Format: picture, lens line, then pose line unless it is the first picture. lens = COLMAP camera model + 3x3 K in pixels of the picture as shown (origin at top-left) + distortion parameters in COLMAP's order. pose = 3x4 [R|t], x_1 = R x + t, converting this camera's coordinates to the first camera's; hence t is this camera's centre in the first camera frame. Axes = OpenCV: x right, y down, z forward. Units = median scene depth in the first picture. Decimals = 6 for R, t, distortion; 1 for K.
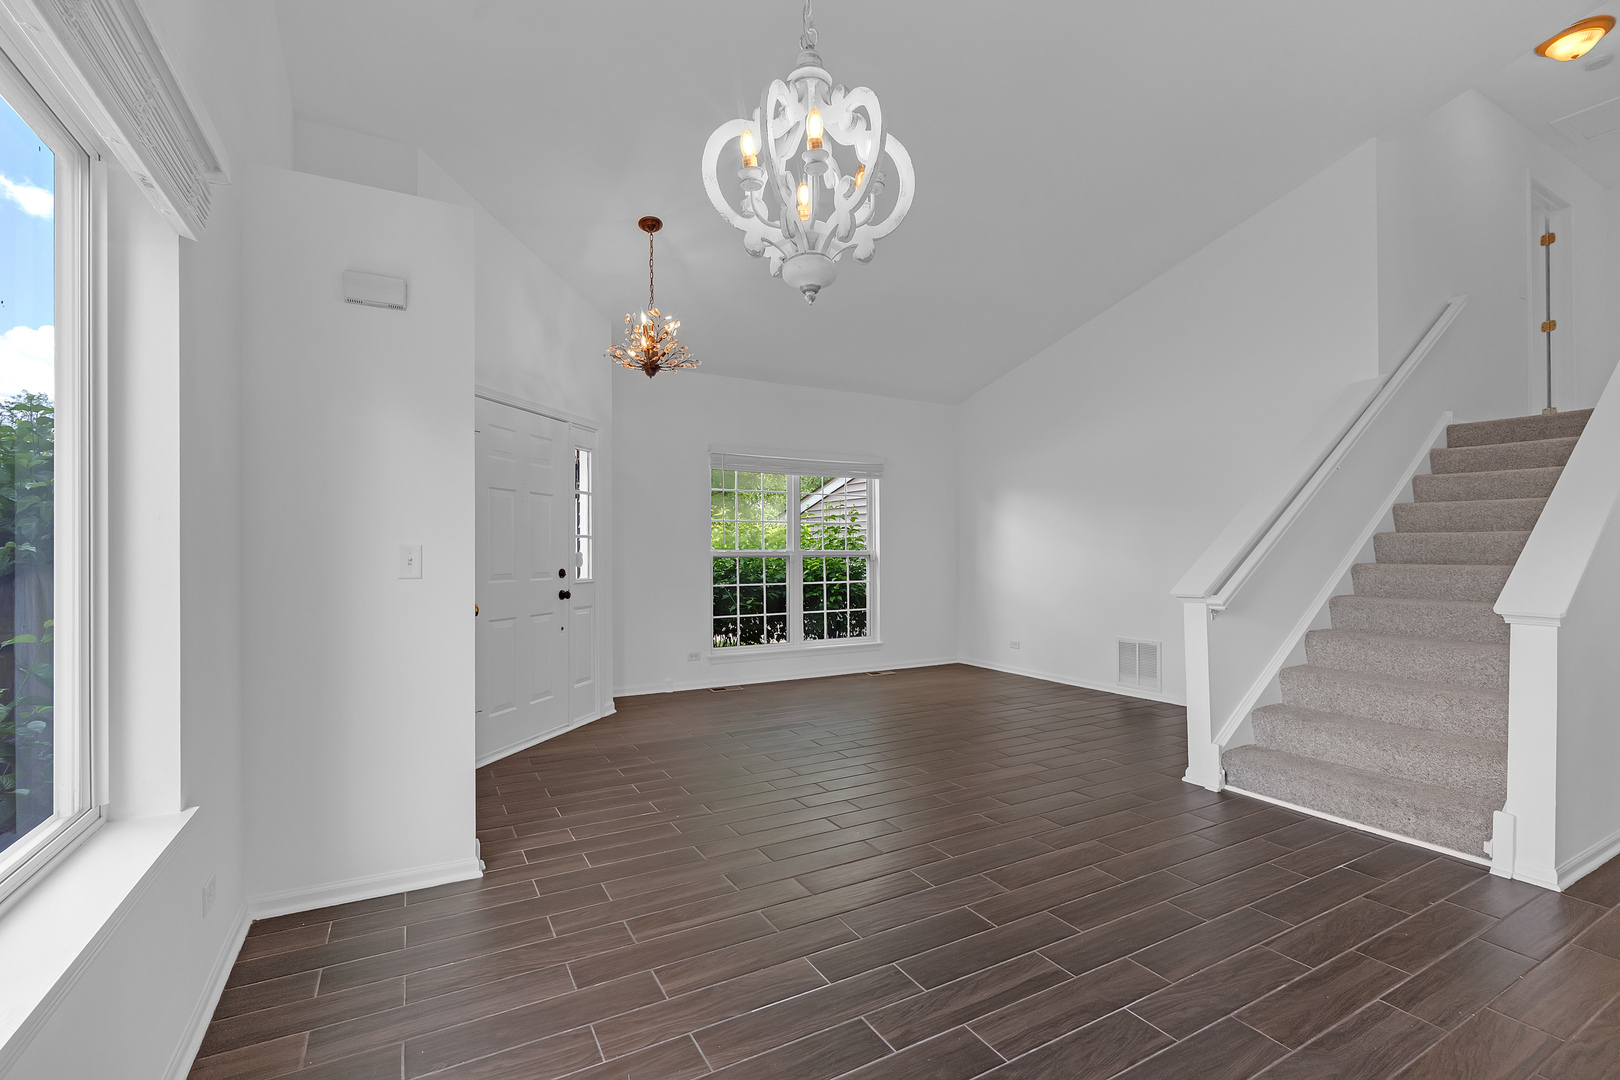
lens RADIAL K [[716.1, 0, 797.4], [0, 716.1, 549.9], [0, 0, 1]] dist [-0.003866, 0.000214]
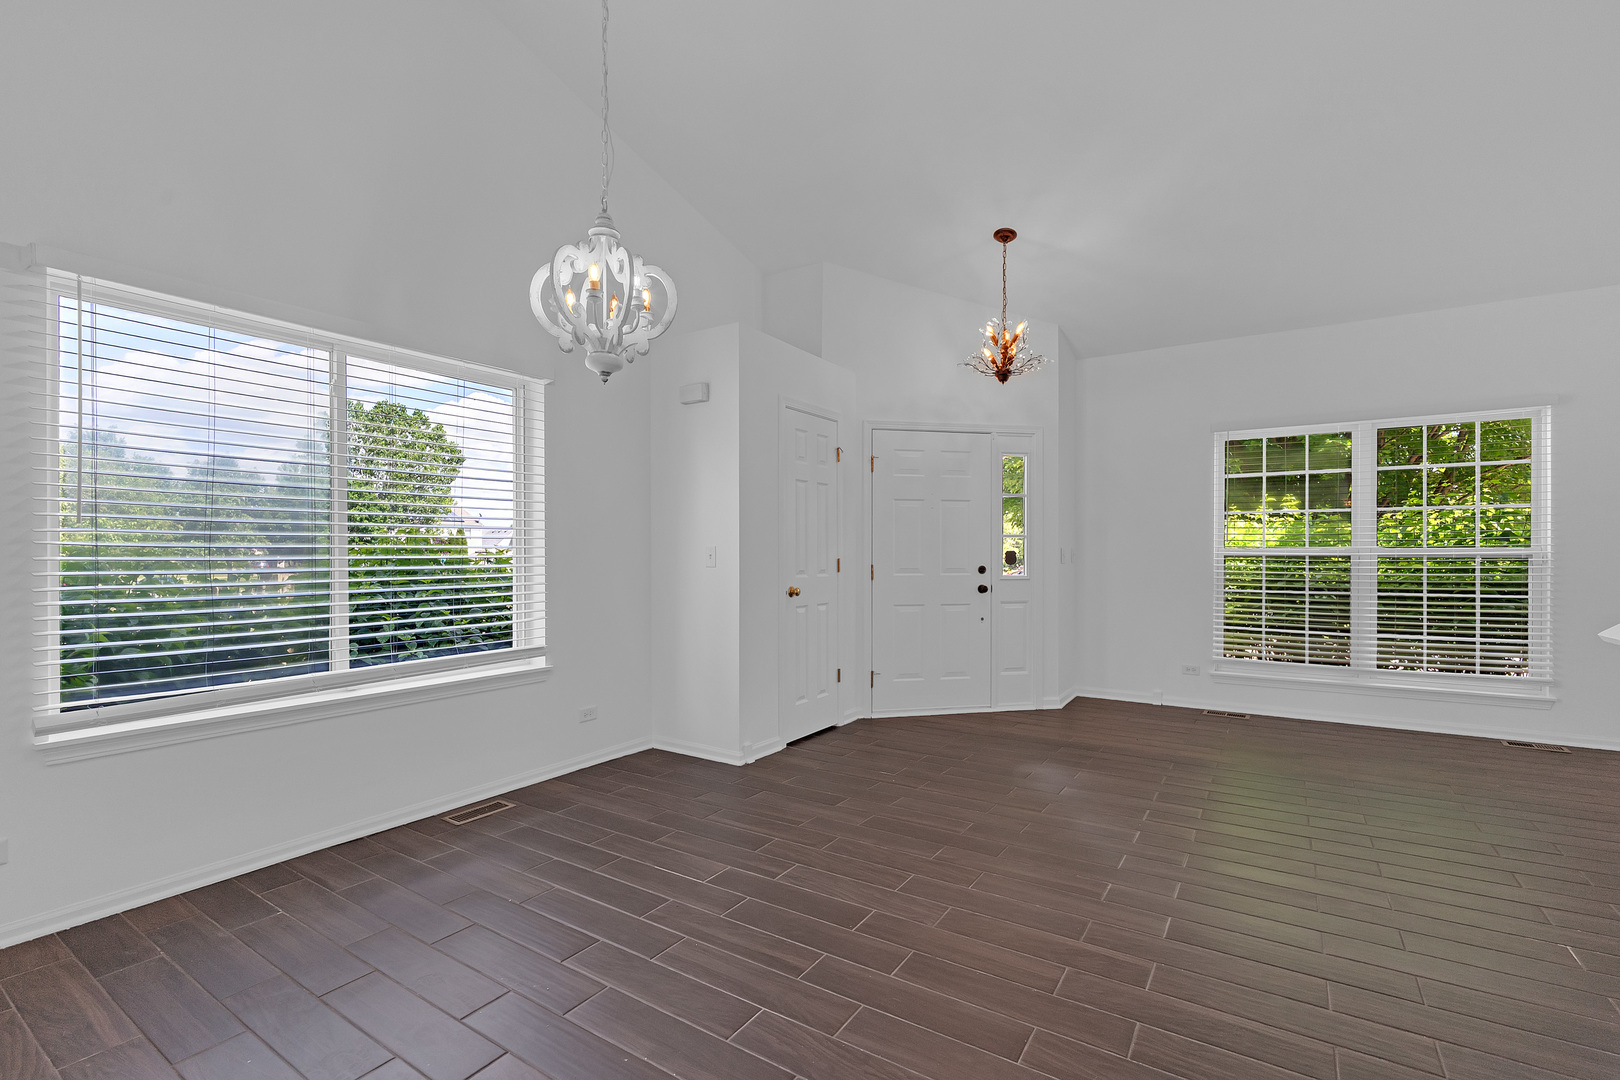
lens RADIAL K [[716.1, 0, 807.3], [0, 716.1, 551.2], [0, 0, 1]] dist [-0.003866, 0.000214]
pose [[0.481056, 0.003338, -0.876683, 0.607397], [0.000936, 0.999990, 0.004321, -0.001584], [0.876689, -0.002899, 0.481049, 0.255291]]
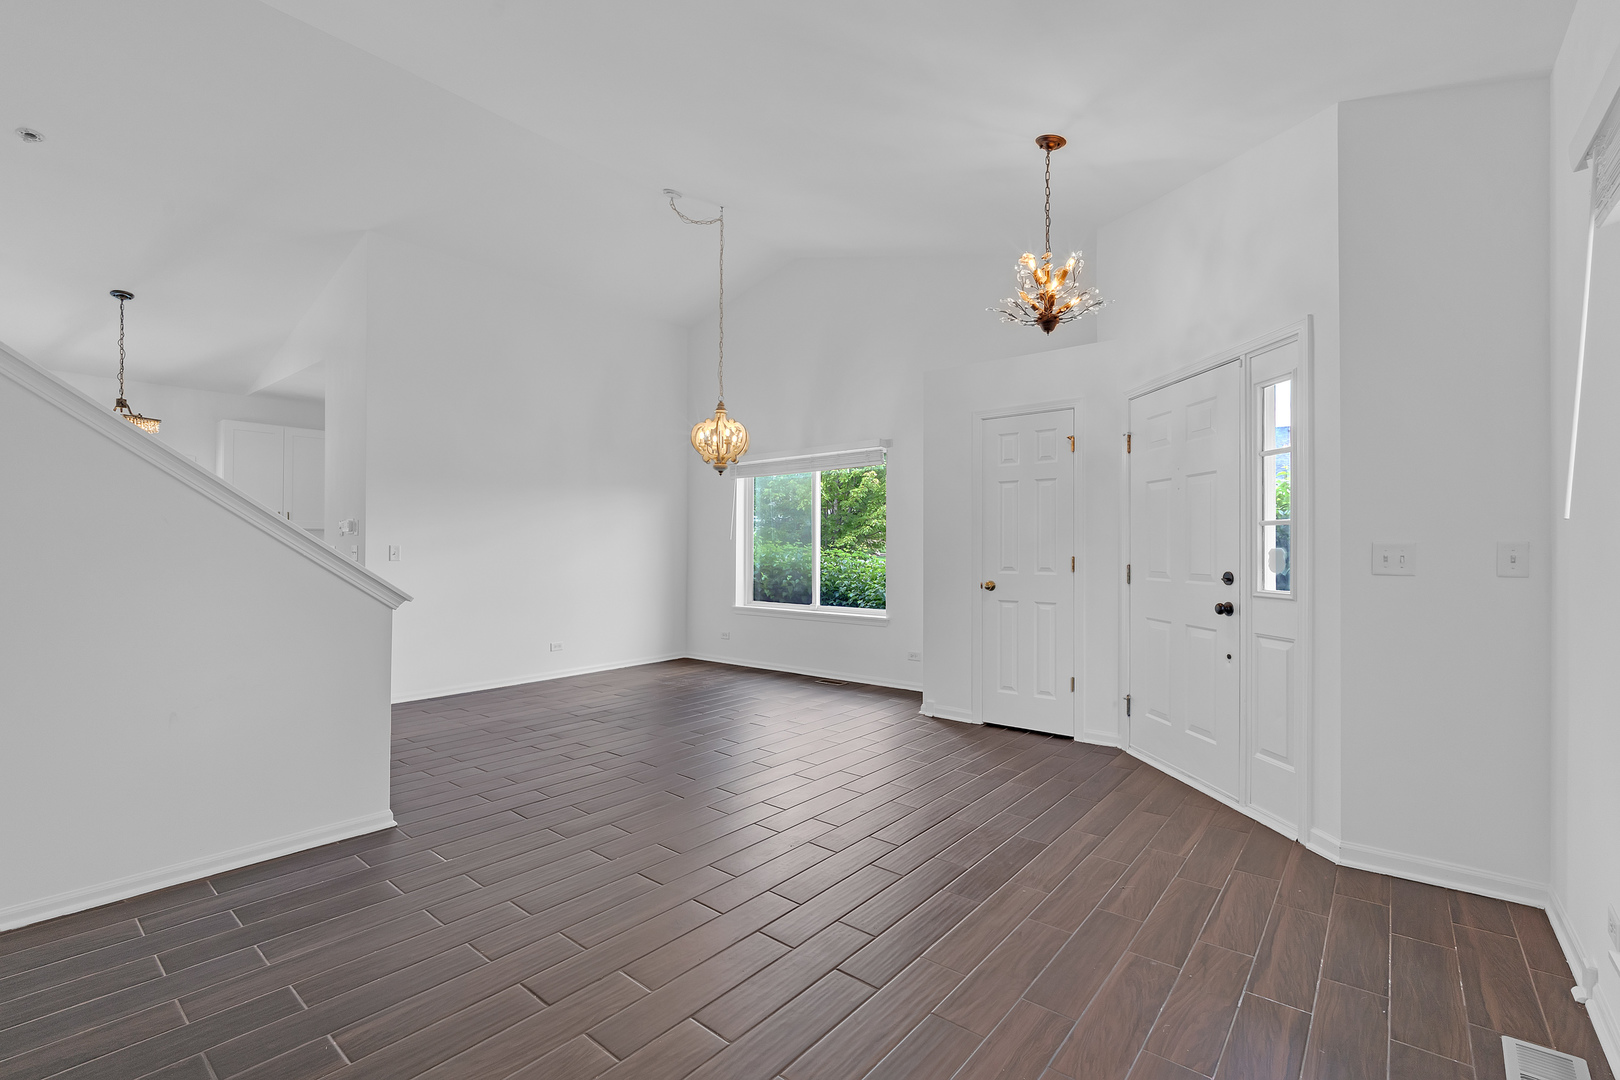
lens RADIAL K [[716.1, 0, 802.7], [0, 716.1, 539.4], [0, 0, 1]] dist [-0.003866, 0.000214]
pose [[-0.925156, -0.001337, -0.379584, 0.383767], [0.003985, 0.999904, -0.013234, 0.001919], [0.379566, -0.013757, -0.925063, 1.734163]]
